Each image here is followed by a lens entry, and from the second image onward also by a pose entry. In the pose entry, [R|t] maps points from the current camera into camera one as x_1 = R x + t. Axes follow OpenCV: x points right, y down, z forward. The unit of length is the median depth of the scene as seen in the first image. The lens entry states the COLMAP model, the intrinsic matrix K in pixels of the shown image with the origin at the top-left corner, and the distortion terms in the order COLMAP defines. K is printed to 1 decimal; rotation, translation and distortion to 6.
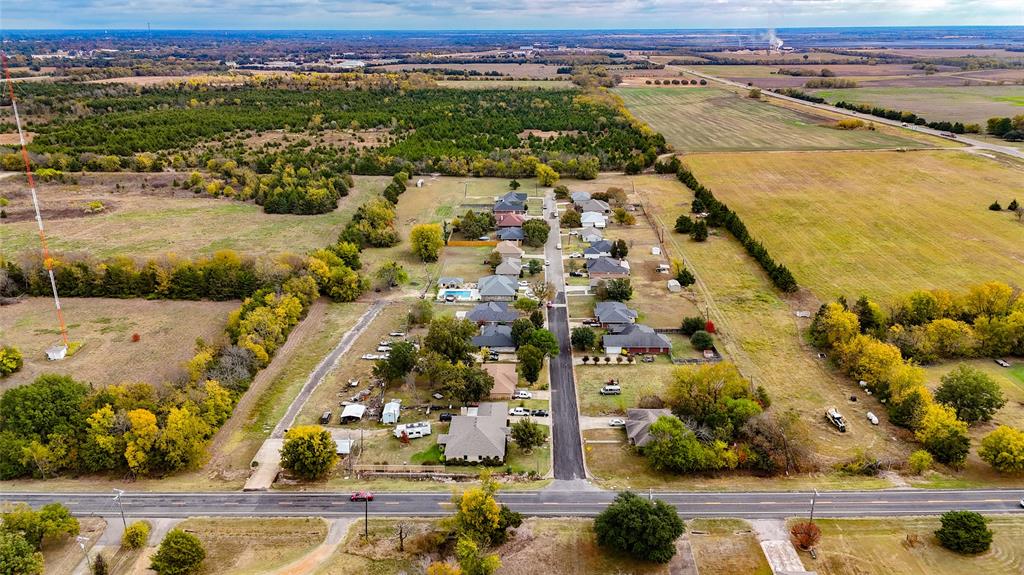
lens RADIAL K [[746.4, 0, 512.0], [0, 746.4, 287.5], [0, 0, 1]] dist [0.078348, -0.067769]
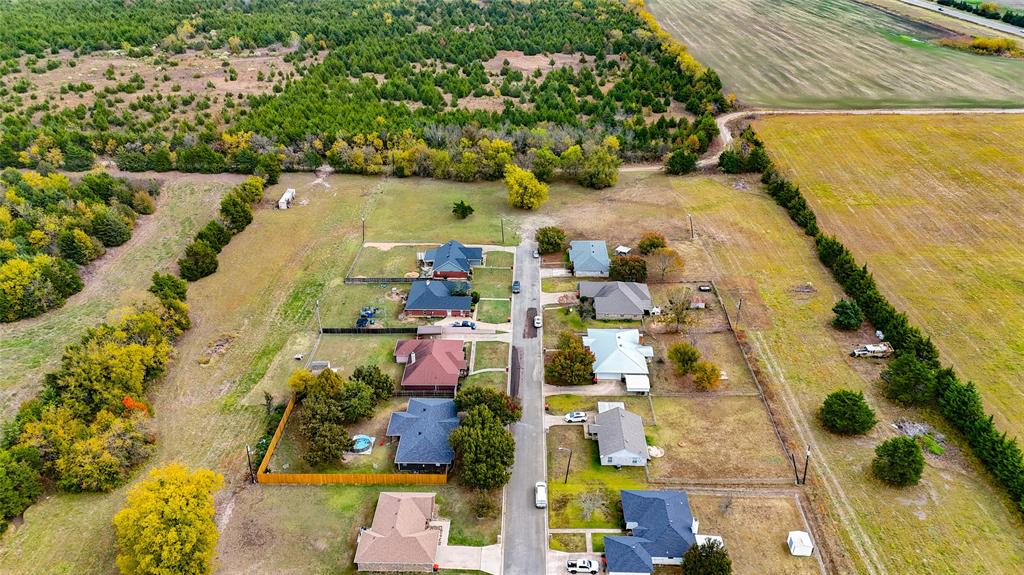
lens RADIAL K [[746.4, 0, 512.0], [0, 746.4, 287.5], [0, 0, 1]] dist [0.078348, -0.067769]
pose [[0.999935, 0.001661, 0.011242, 0.026361], [-0.003472, 0.986623, 0.162980, -0.136558], [-0.010821, -0.163009, 0.986565, 0.378103]]
